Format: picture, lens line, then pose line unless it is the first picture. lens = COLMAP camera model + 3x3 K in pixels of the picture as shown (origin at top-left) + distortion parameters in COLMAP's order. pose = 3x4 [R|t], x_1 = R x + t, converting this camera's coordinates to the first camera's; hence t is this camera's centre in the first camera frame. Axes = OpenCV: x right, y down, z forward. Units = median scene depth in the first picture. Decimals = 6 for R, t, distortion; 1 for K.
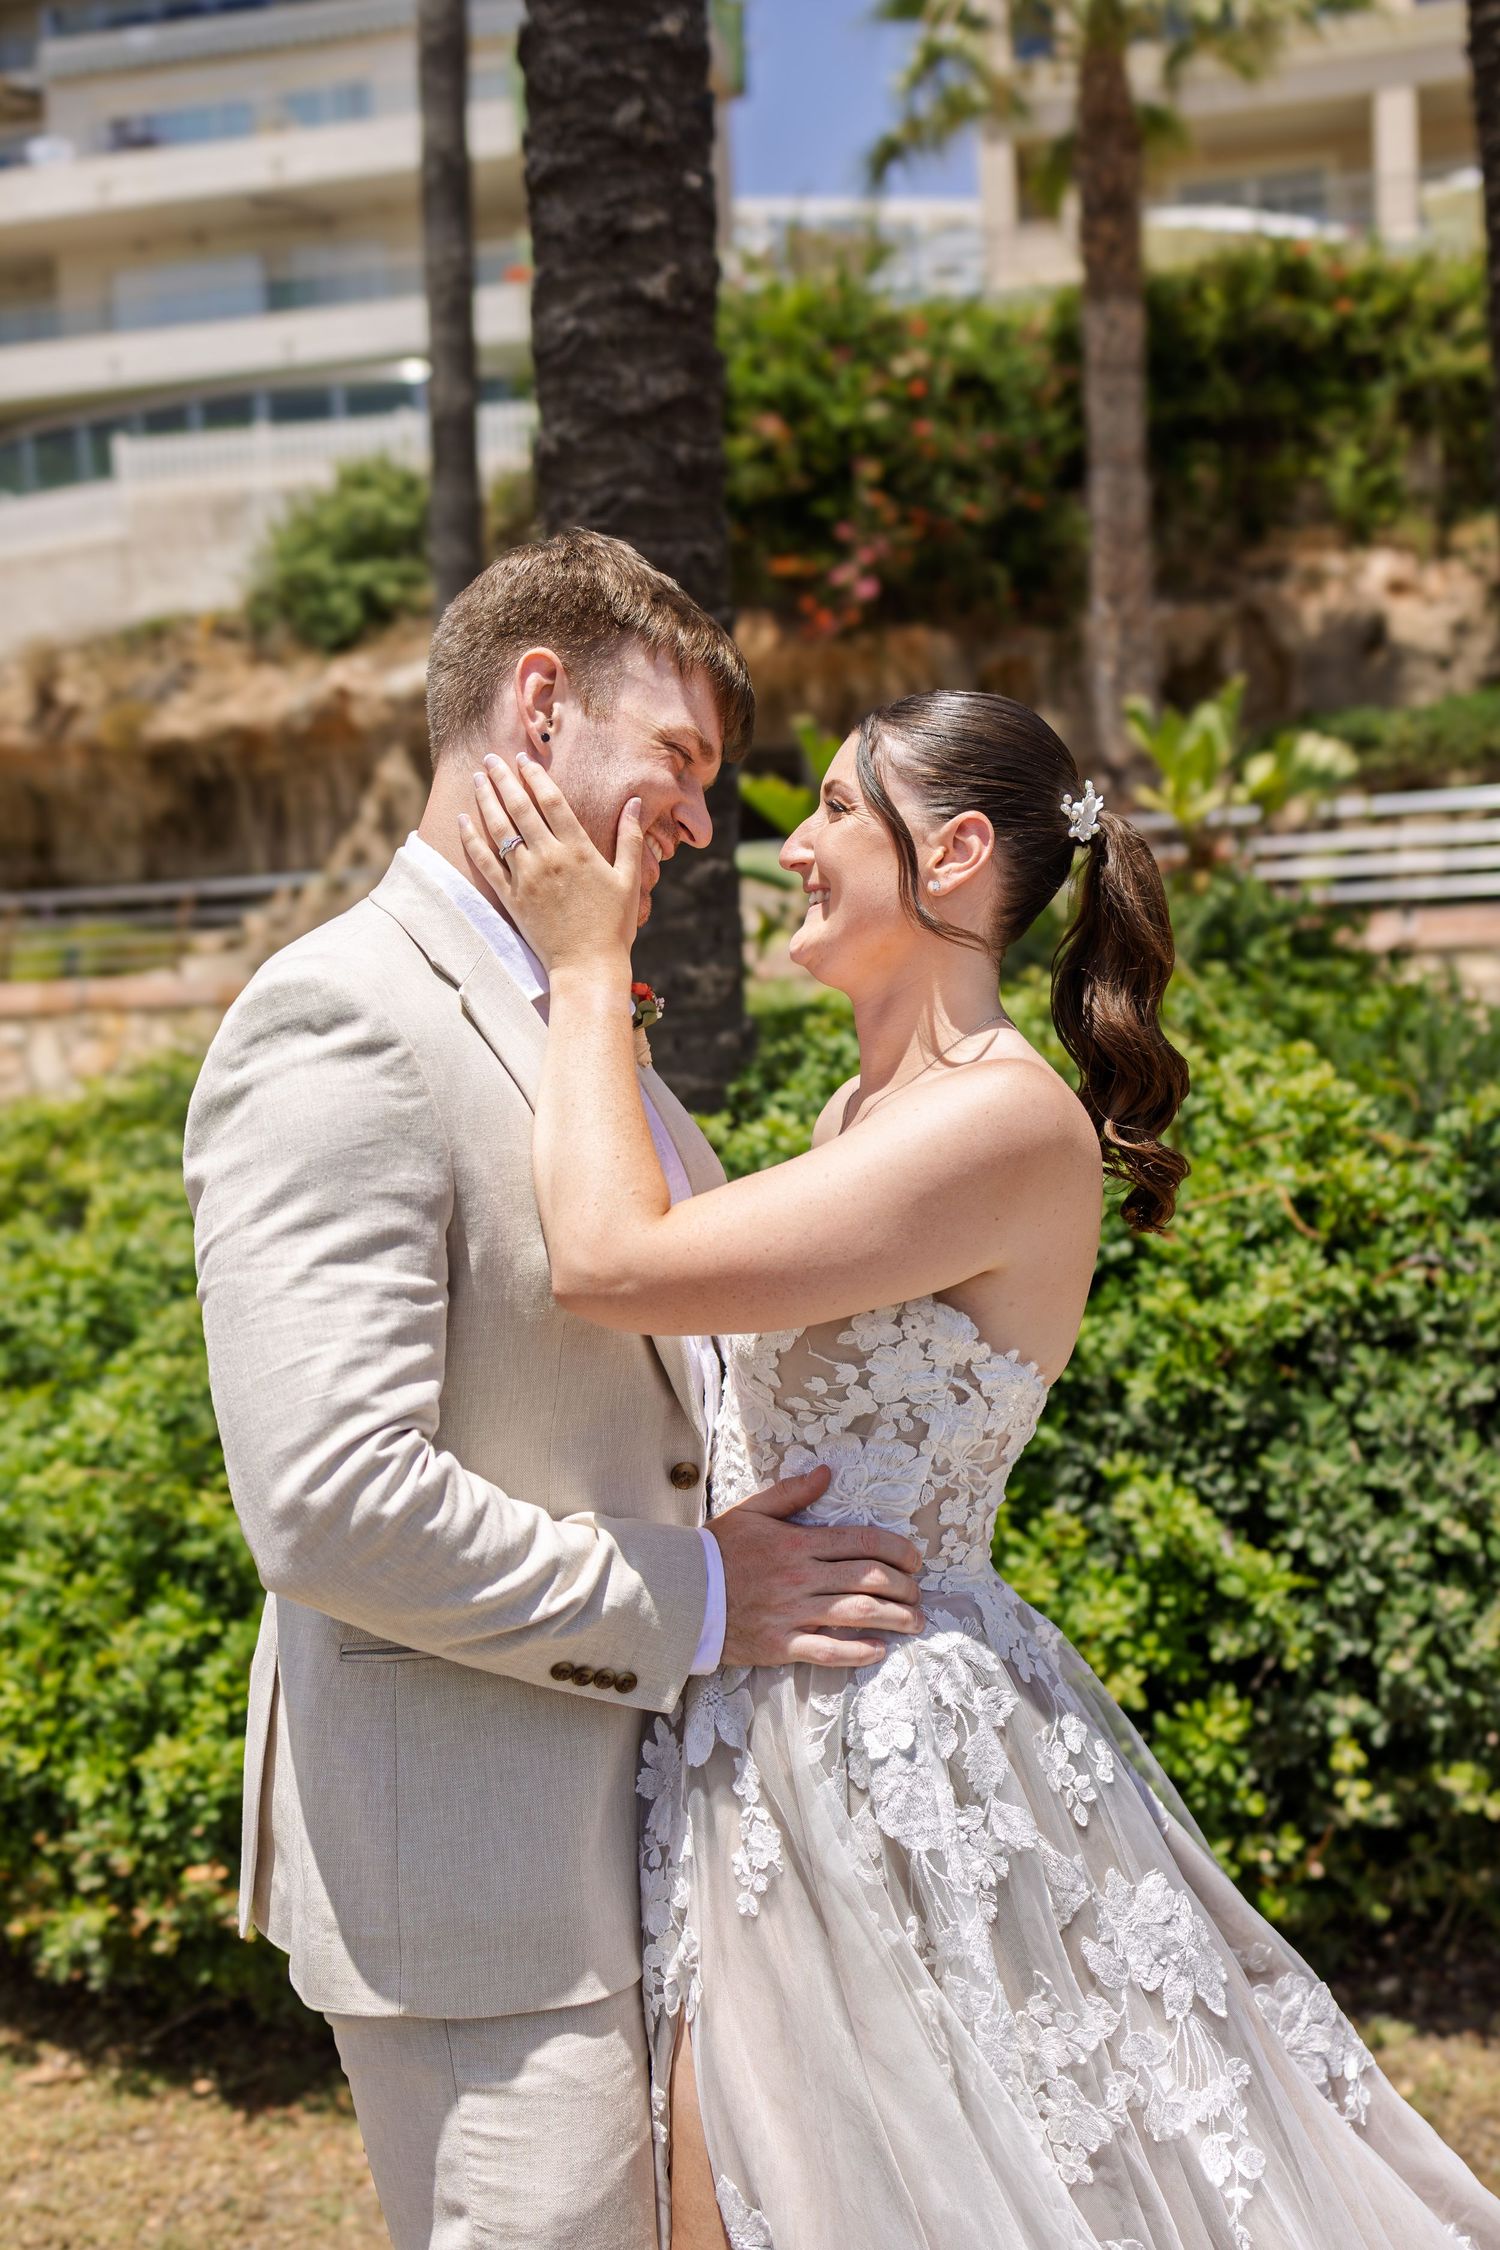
lens RADIAL K [[2300.8, 0, 748.1], [0, 2300.8, 1127.4], [0, 0, 1]] dist [0.053373, 0.000000]
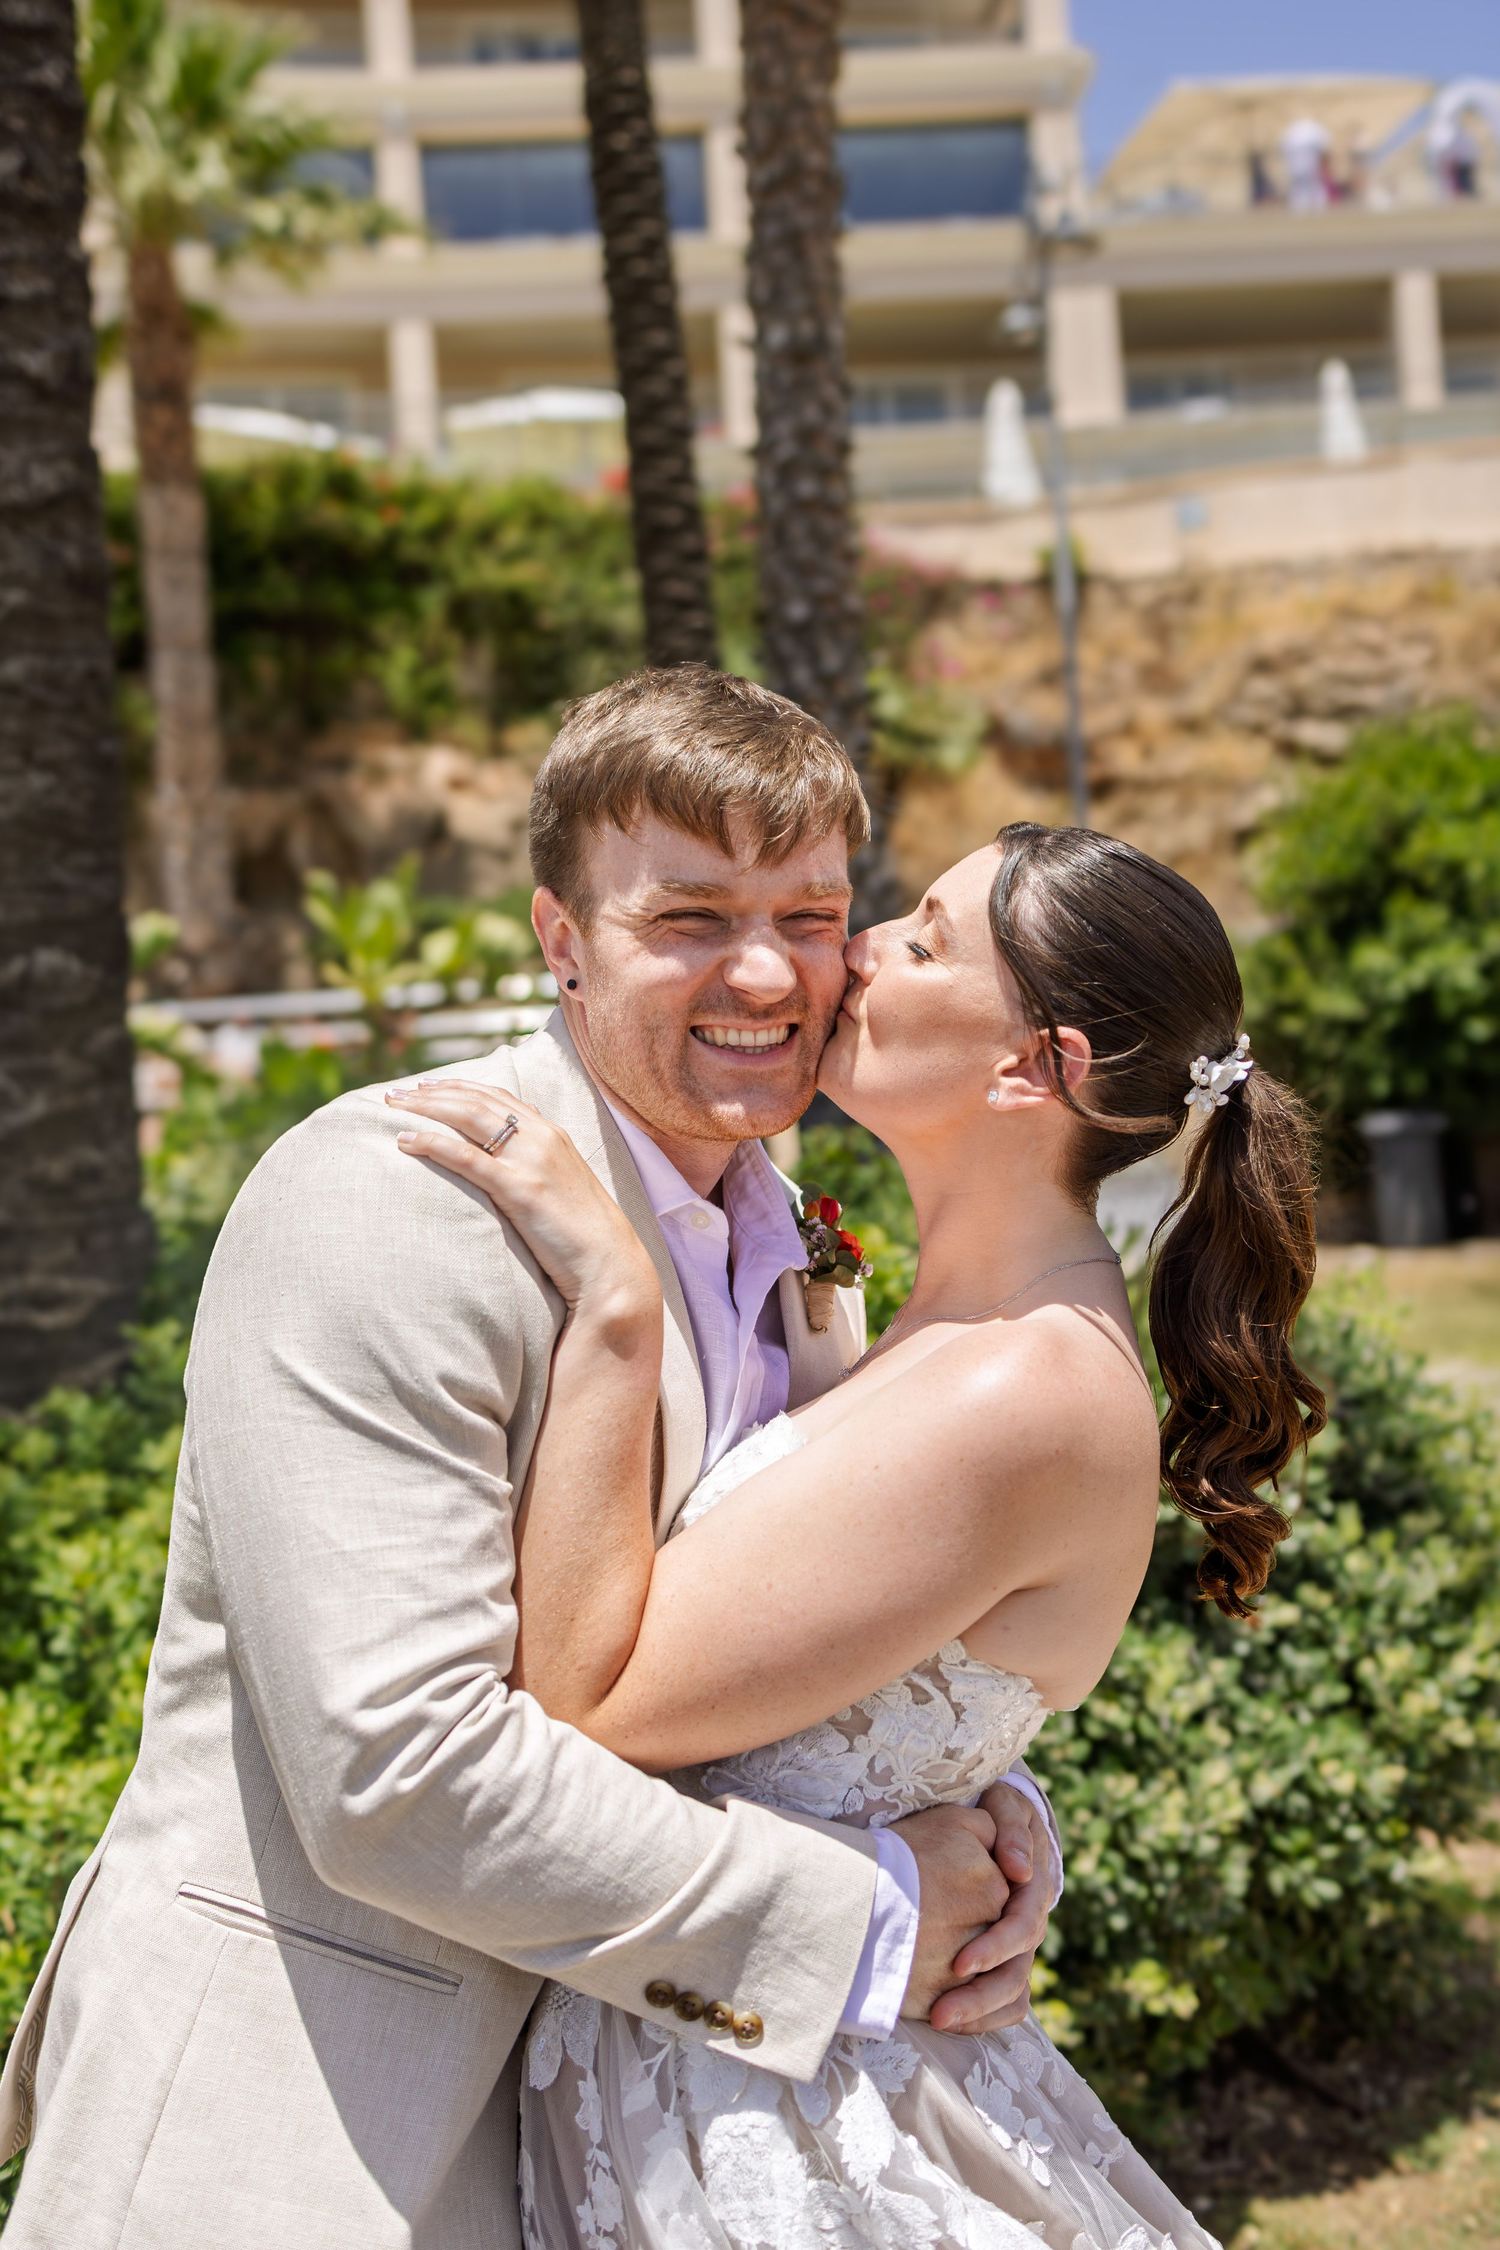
lens RADIAL K [[2300.8, 0, 748.2], [0, 2300.8, 1114.3], [0, 0, 1]] dist [0.053373, 0.000000]
pose [[0.911111, -0.024677, 0.411421, -0.100956], [0.060766, 0.995340, -0.074867, -0.003370], [-0.407656, 0.093212, 0.908366, 0.084825]]
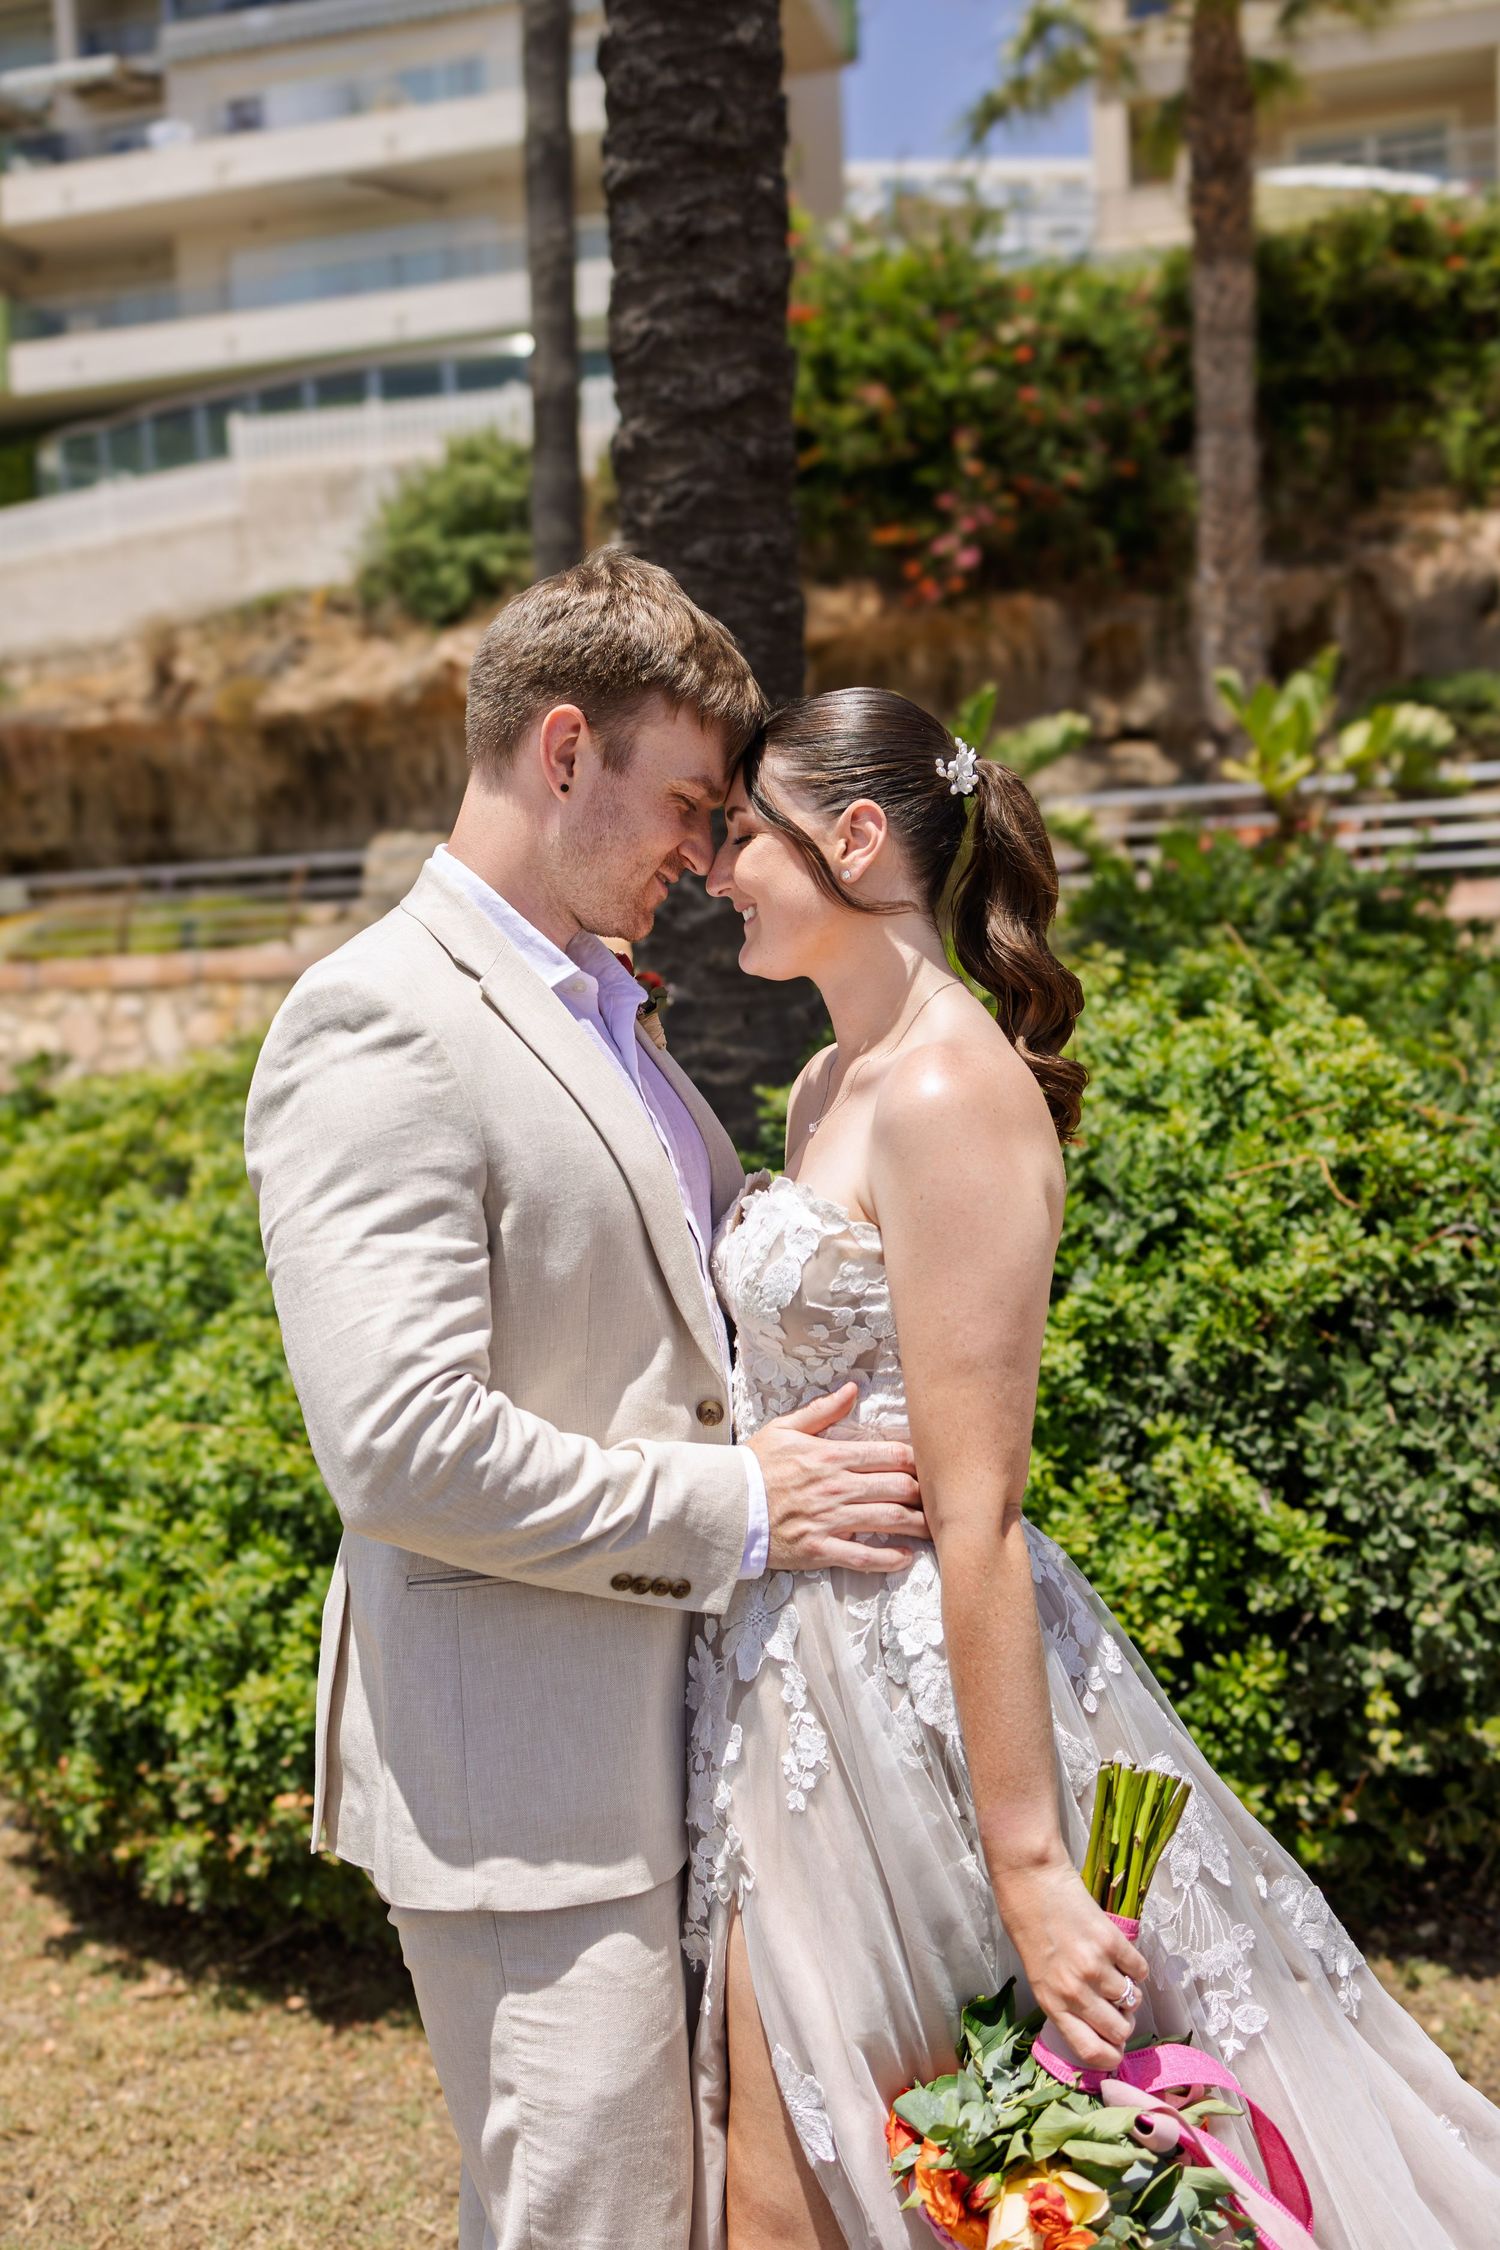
lens RADIAL K [[2300.8, 0, 752.6], [0, 2300.8, 1121.6], [0, 0, 1]] dist [0.053373, 0.000000]
pose [[0.998876, 0.000294, -0.047396, 0.012581], [0.000261, 0.999932, 0.011691, -0.001498], [0.047396, -0.011690, 0.998808, -0.022964]]
